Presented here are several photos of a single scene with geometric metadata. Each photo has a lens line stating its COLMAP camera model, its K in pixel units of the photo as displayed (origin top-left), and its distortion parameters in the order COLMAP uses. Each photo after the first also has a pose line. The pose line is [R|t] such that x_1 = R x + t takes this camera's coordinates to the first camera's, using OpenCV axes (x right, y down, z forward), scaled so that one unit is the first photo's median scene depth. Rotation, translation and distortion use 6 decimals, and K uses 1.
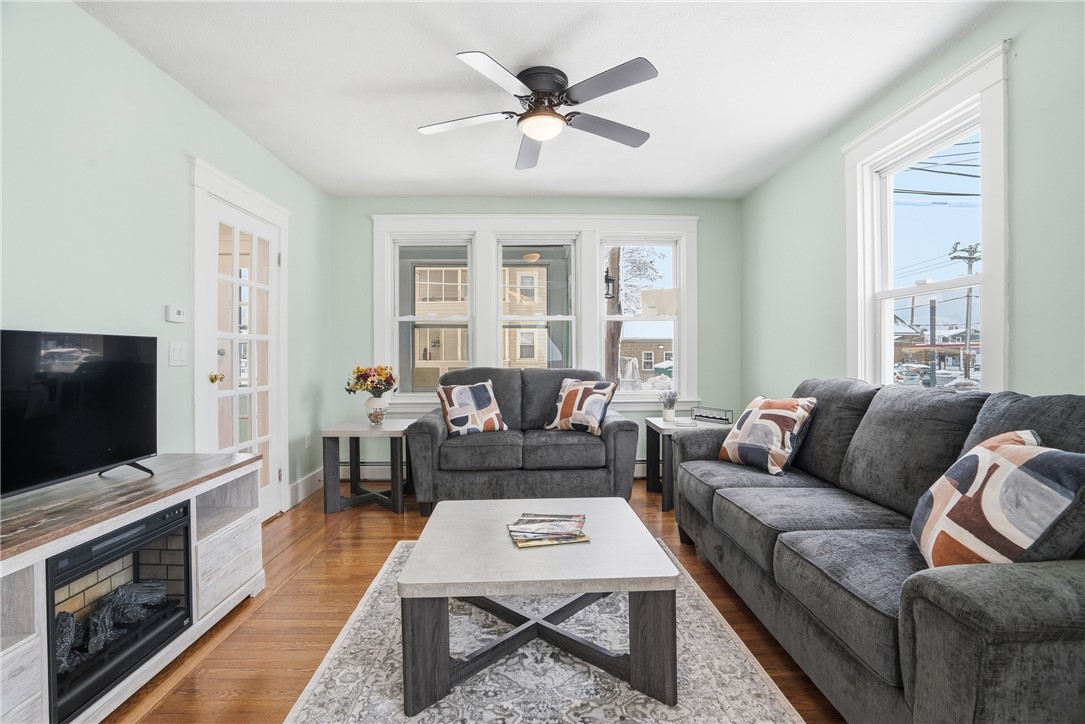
lens RADIAL K [[514.5, 0, 537.6], [0, 514.5, 354.2], [0, 0, 1]] dist [-0.015610, 0.030926]
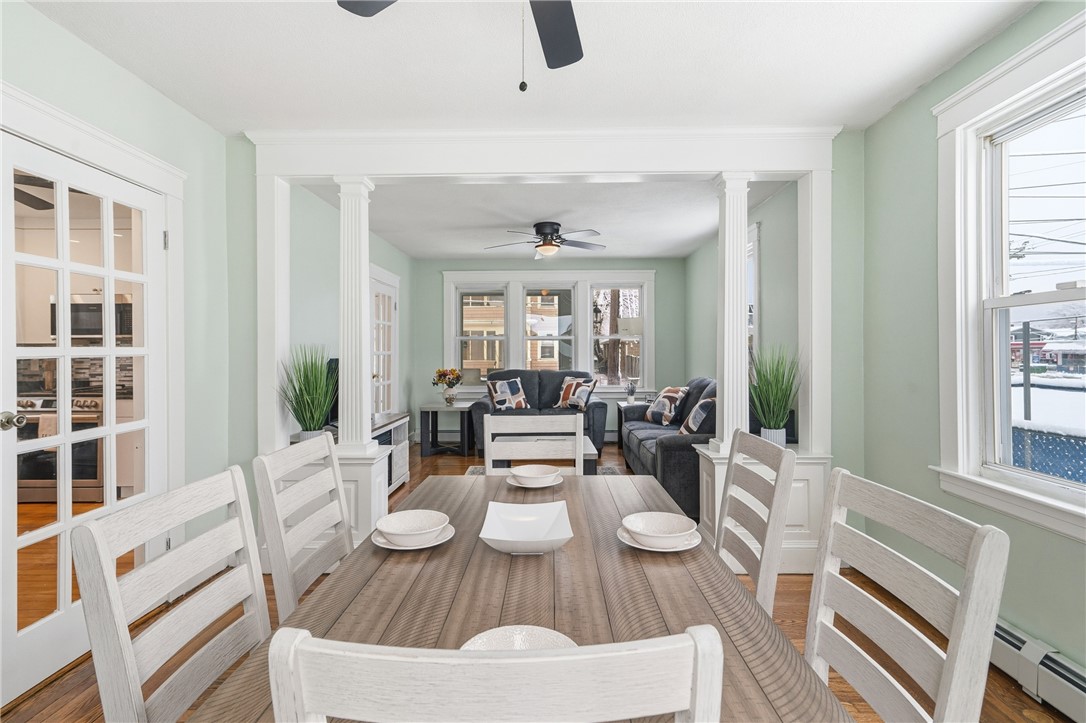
lens RADIAL K [[514.9, 0, 538.1], [0, 514.9, 353.7], [0, 0, 1]] dist [-0.015610, 0.030926]
pose [[0.999163, 0.000494, -0.040908, 0.034828], [-0.000386, 0.999996, 0.002655, -0.030428], [0.040910, -0.002637, 0.999159, -0.643597]]
